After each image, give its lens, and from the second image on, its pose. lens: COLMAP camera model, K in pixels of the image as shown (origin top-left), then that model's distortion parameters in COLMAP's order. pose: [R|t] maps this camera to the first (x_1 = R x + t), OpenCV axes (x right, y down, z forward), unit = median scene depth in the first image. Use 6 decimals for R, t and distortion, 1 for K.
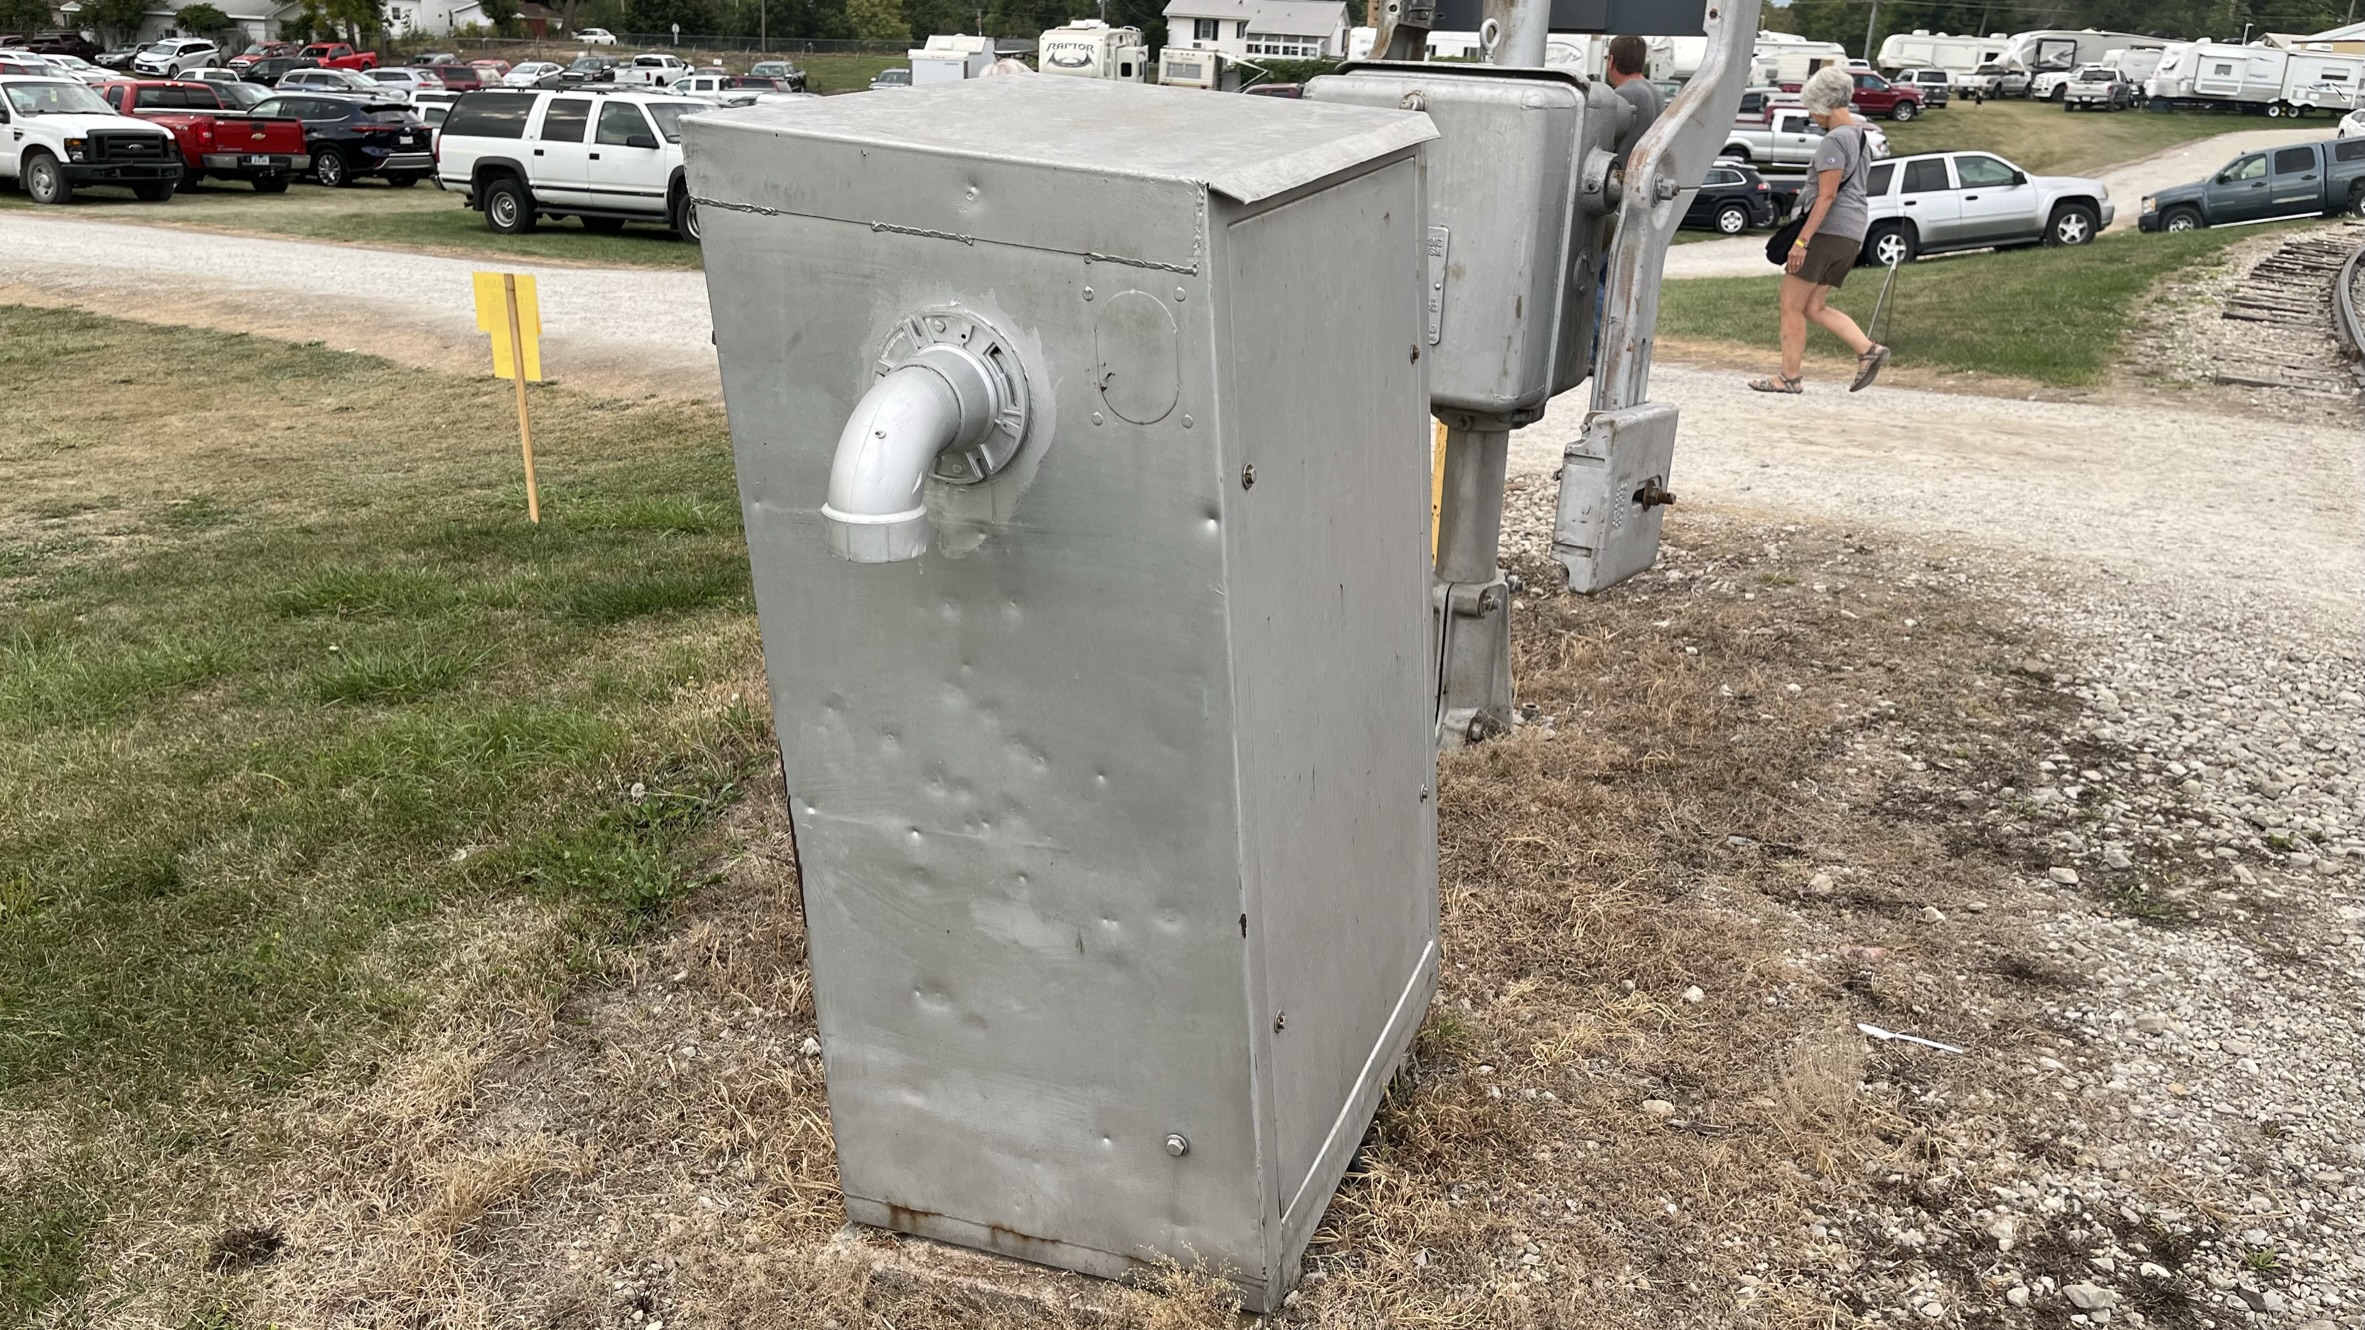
lens RADIAL K [[1862.9, 0, 1182.5], [0, 1862.9, 665.0], [0, 0, 1]] dist [0.101671, -0.163659]
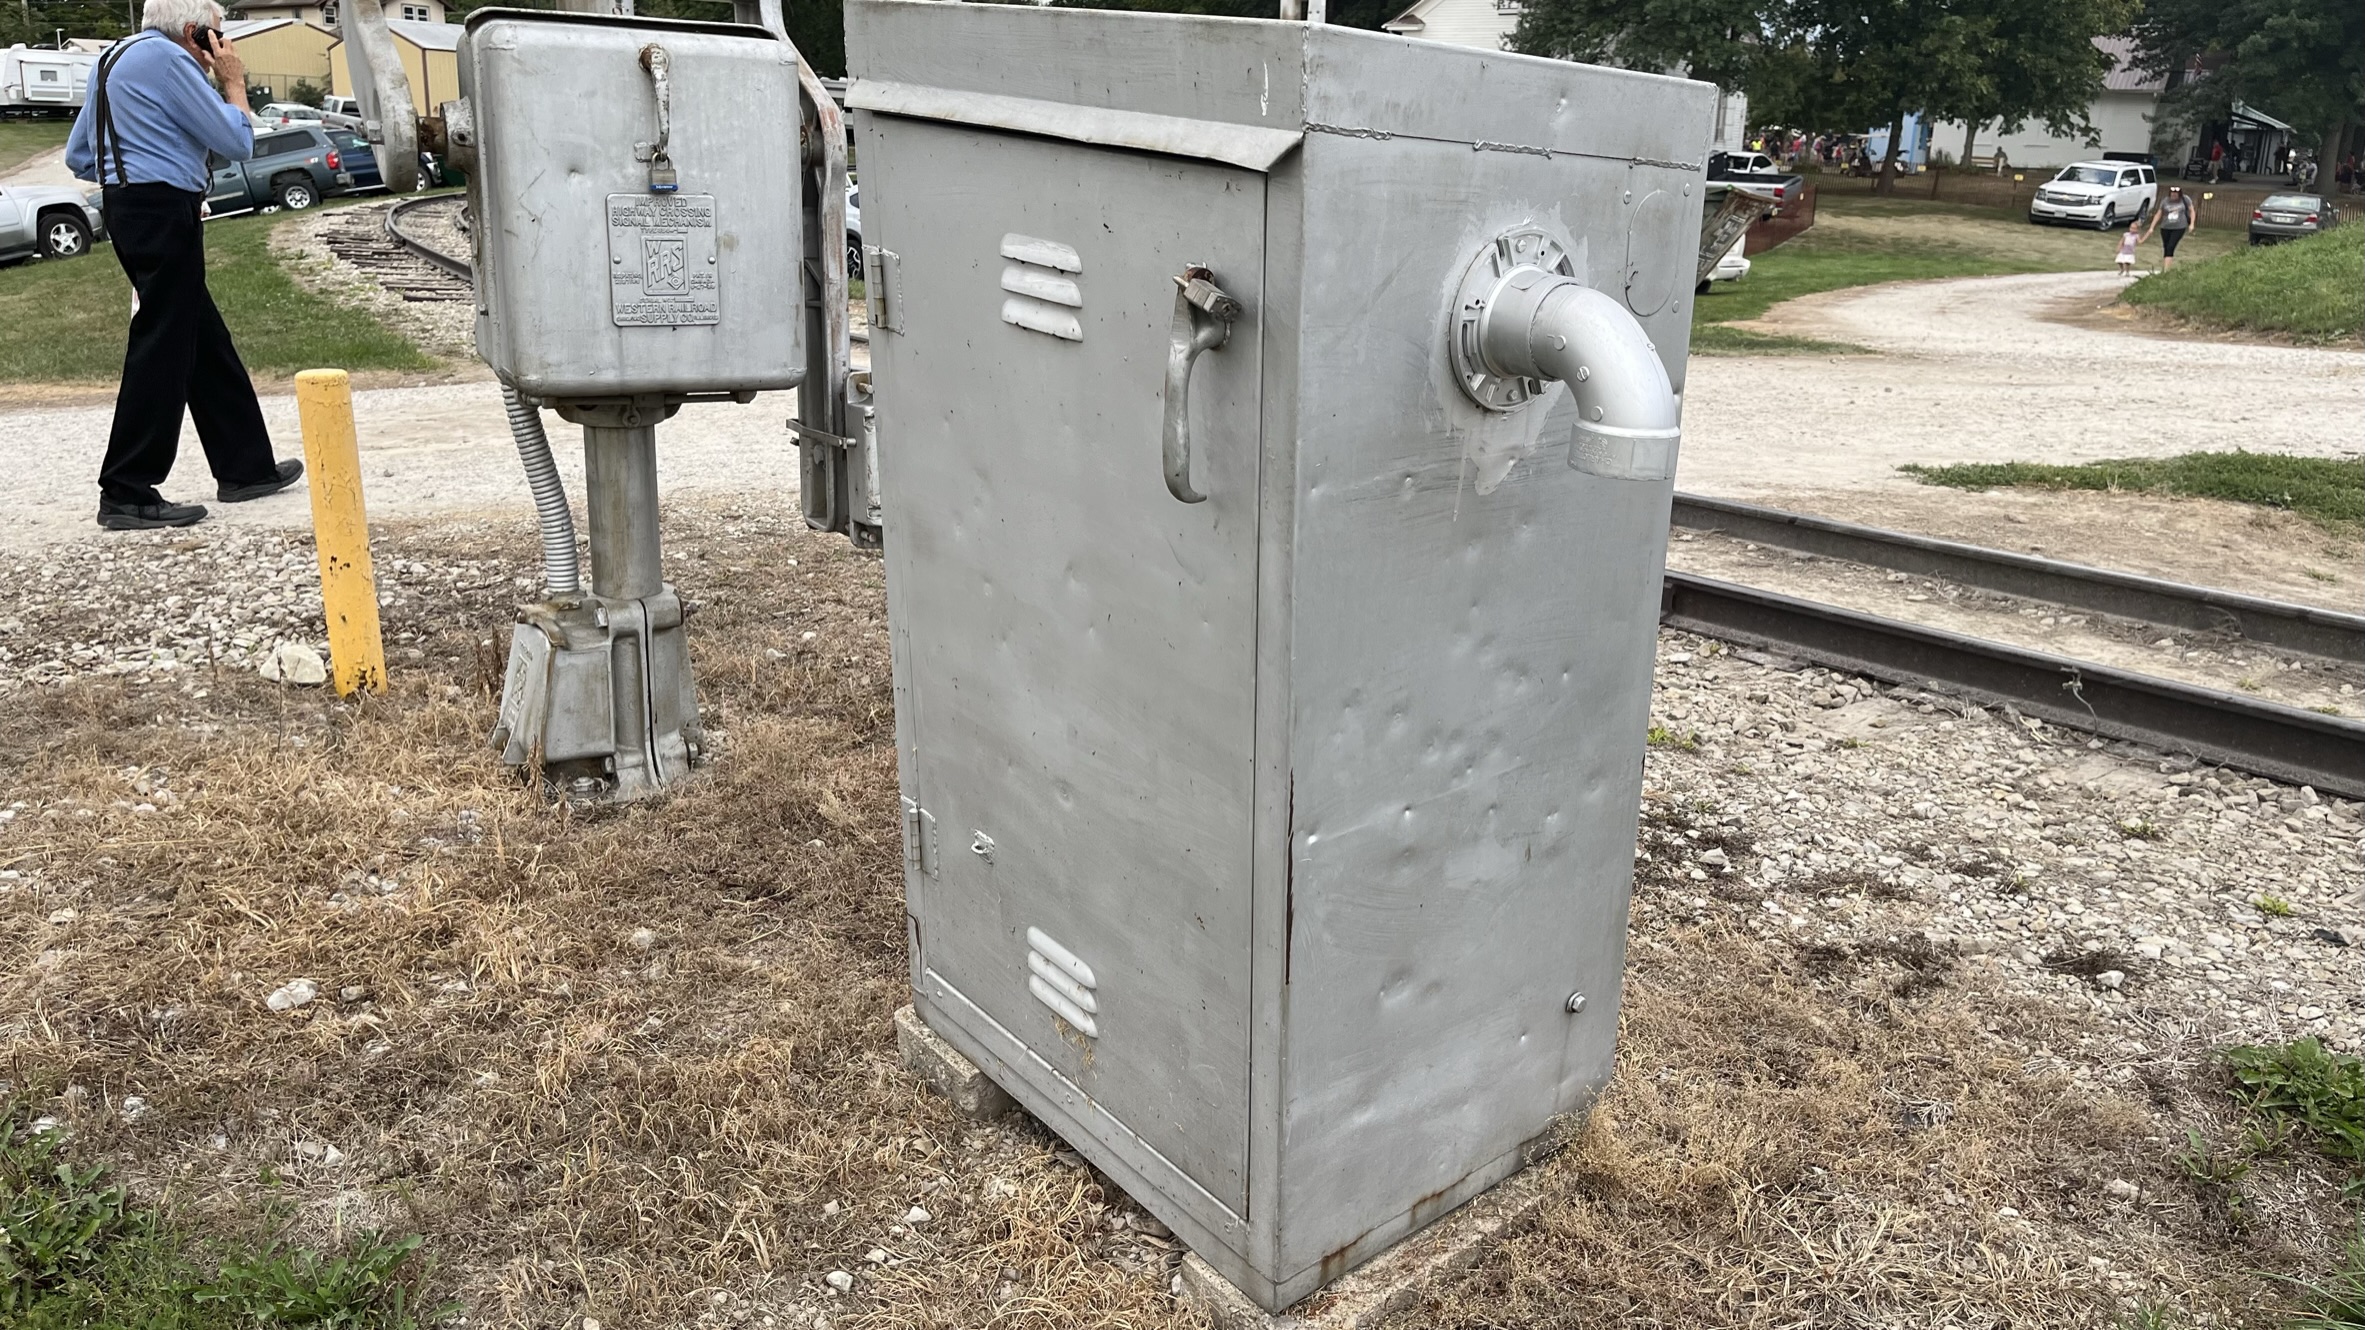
lens RADIAL K [[1862.9, 0, 1182.5], [0, 1862.9, 665.0], [0, 0, 1]] dist [0.101671, -0.163659]
pose [[0.452483, -0.261073, 0.852702, -0.958138], [0.266634, 0.952053, 0.150003, -0.147315], [-0.850979, 0.159485, 0.500398, 0.616513]]
